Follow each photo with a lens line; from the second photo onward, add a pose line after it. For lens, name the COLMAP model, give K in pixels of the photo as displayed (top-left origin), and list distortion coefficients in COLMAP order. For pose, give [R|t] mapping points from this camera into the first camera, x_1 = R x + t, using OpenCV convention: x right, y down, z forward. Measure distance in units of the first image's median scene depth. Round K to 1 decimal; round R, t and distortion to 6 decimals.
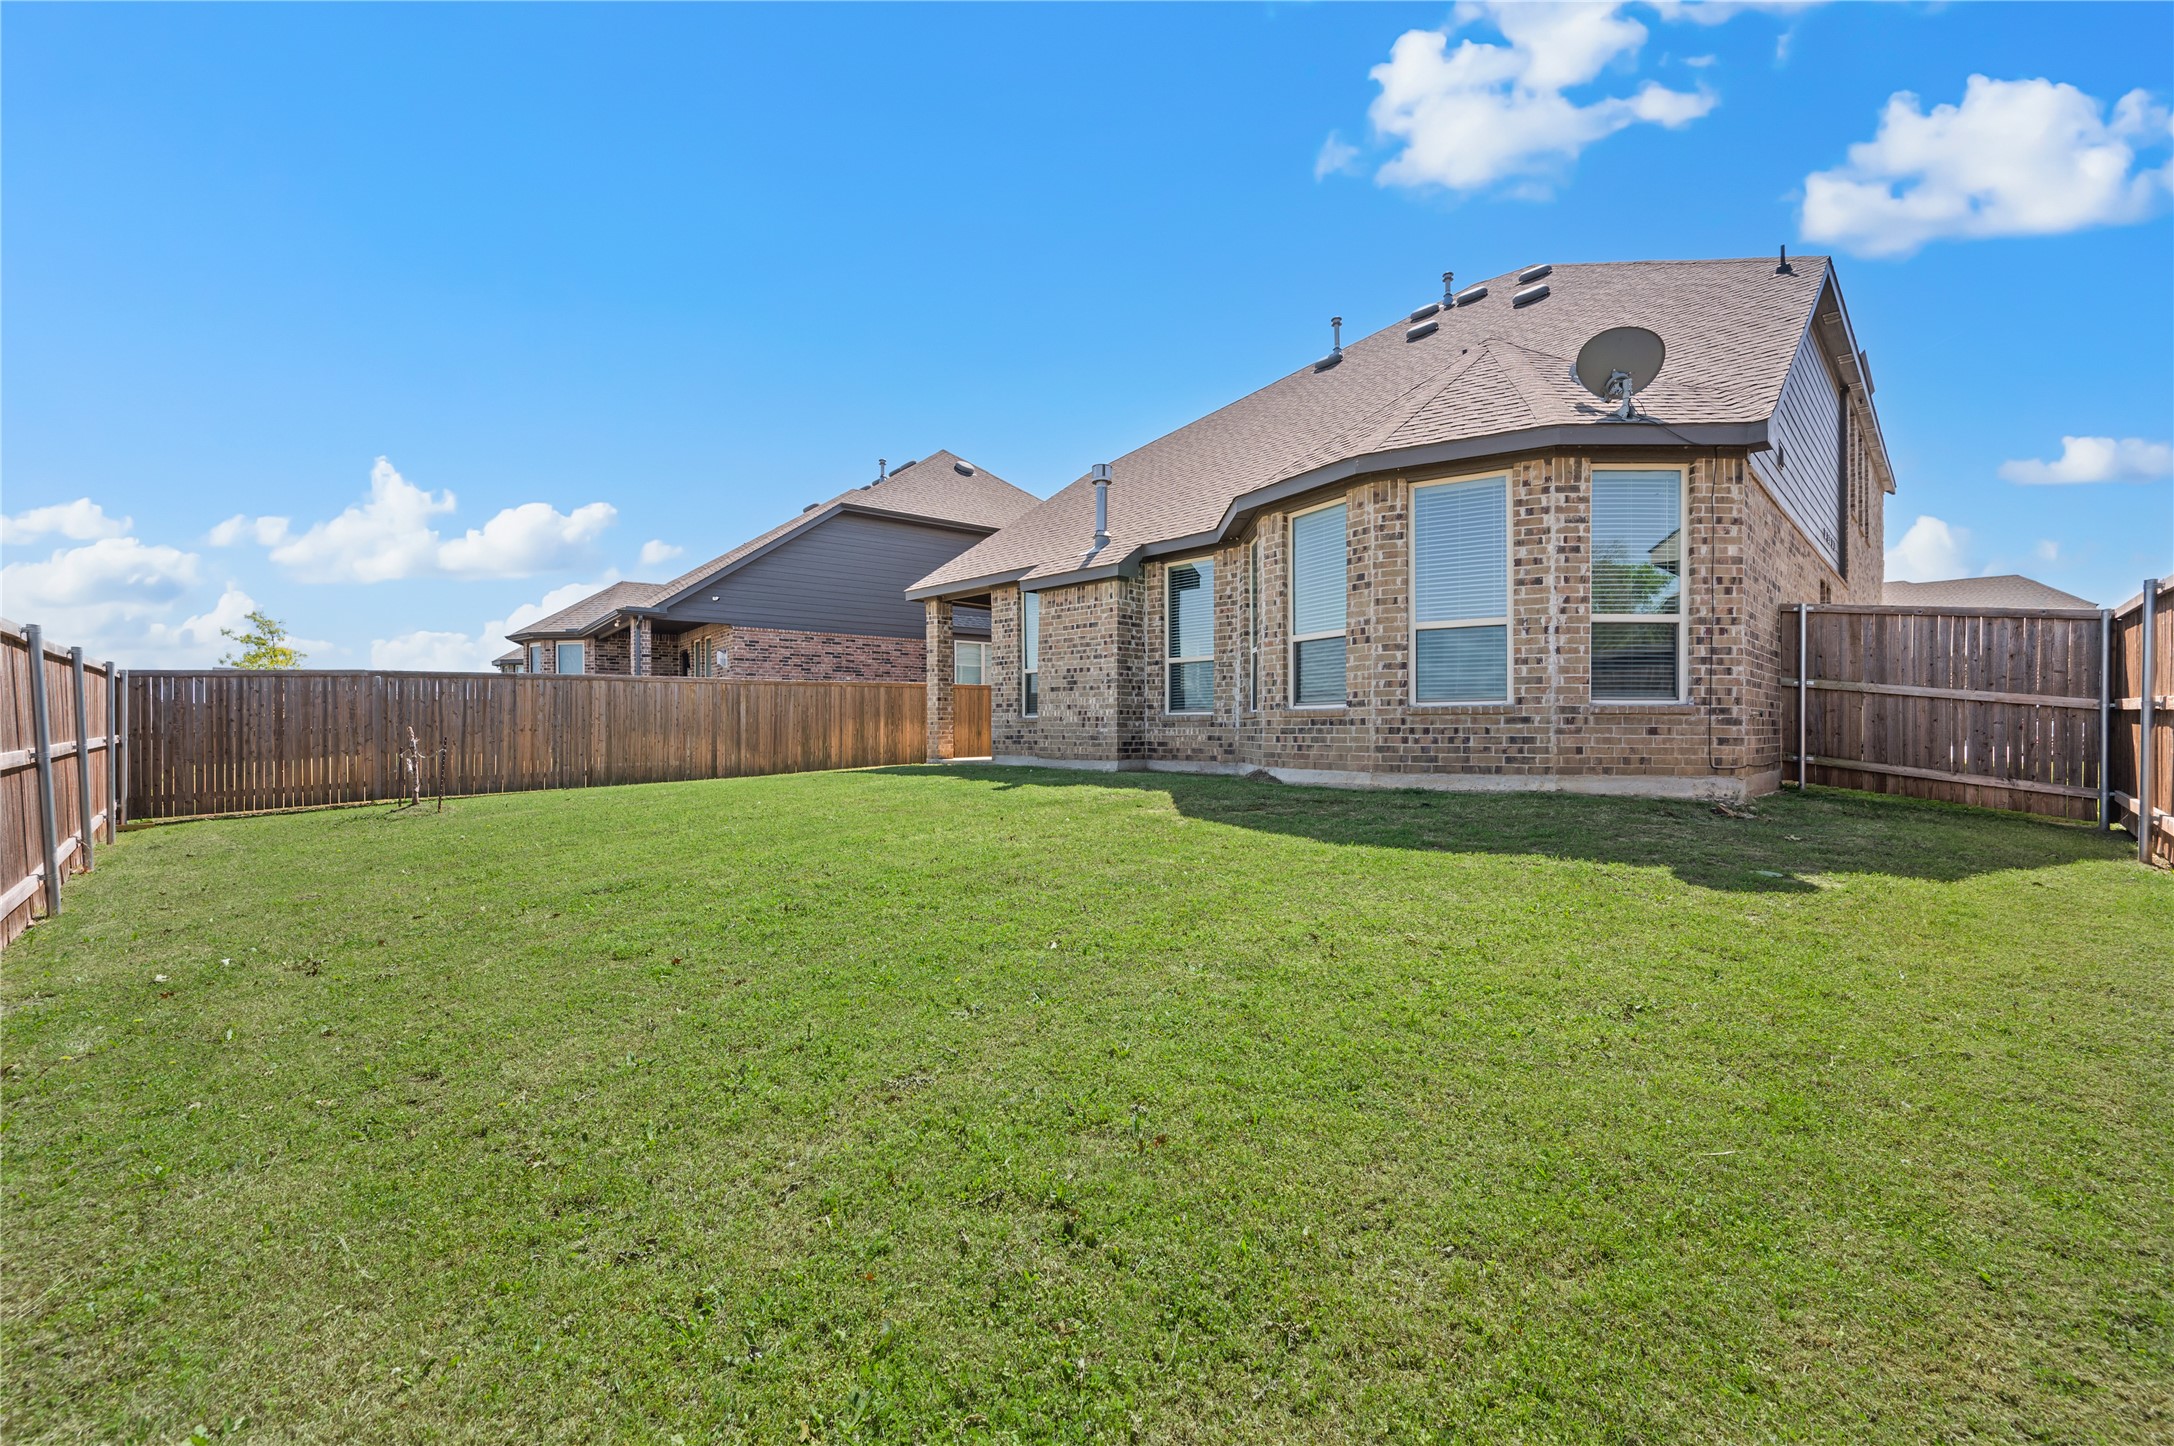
lens RADIAL K [[872.0, 0, 1092.8], [0, 872.0, 716.6], [0, 0, 1]] dist [-0.000484, -0.000111]
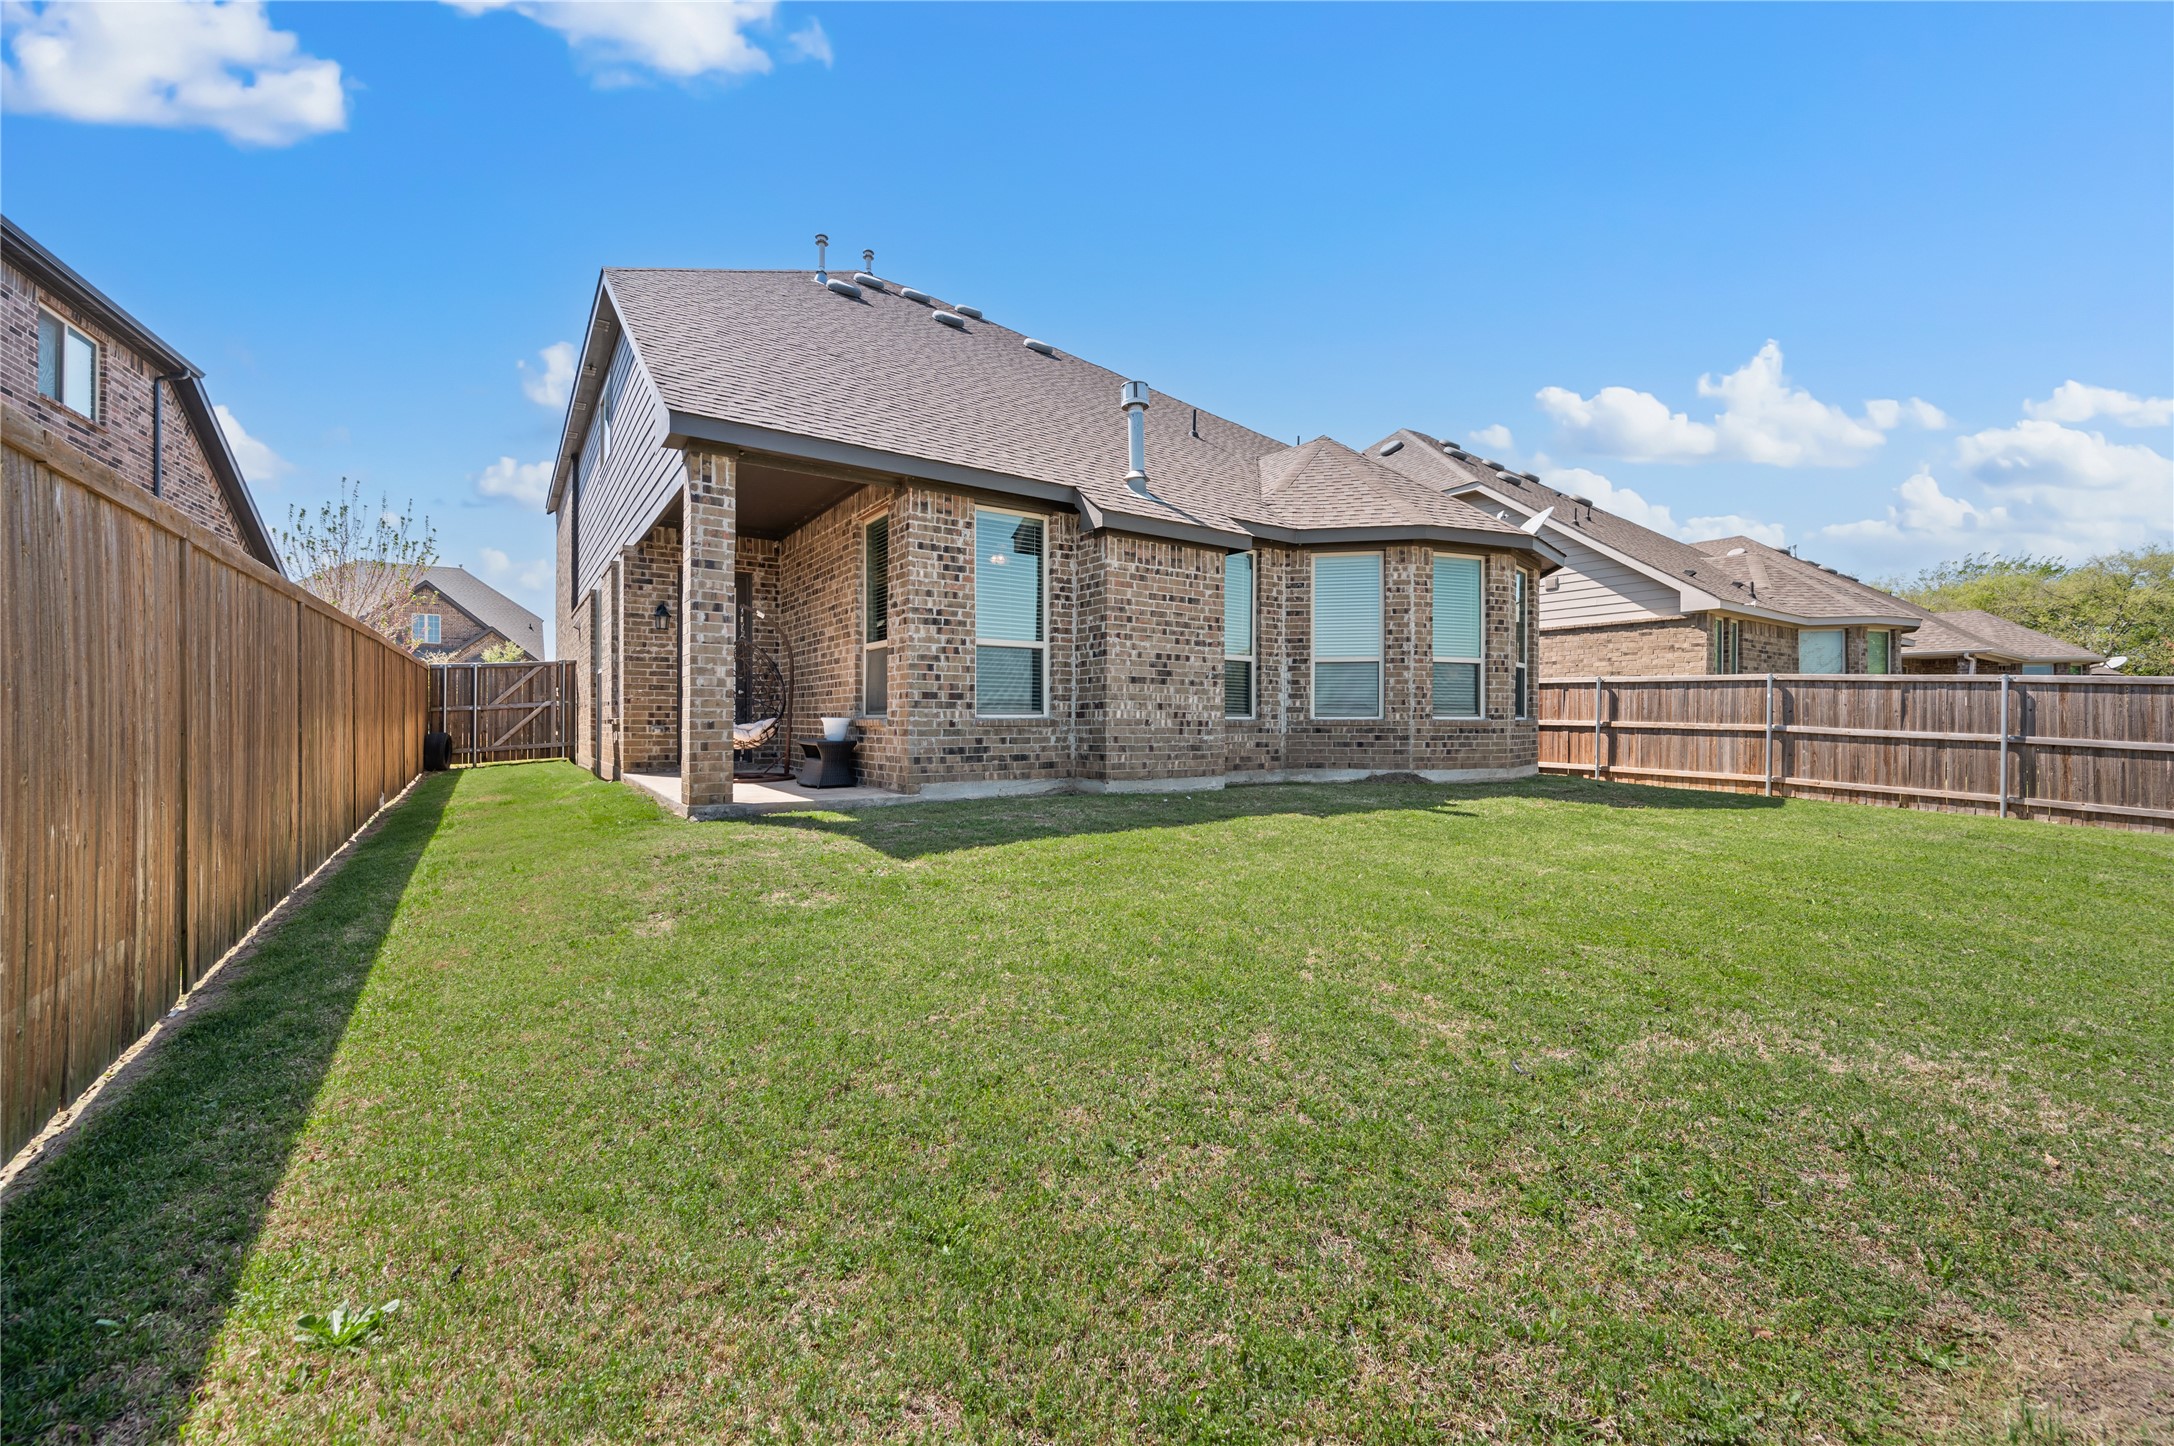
lens RADIAL K [[838.6, 0, 1087.0], [0, 838.6, 723.0], [0, 0, 1]] dist [-0.000058, -0.000022]
pose [[0.199334, 0.004511, 0.979921, -0.789653], [-0.018212, 0.999834, -0.000898, 0.005006], [-0.979762, -0.017667, 0.199383, 1.002685]]
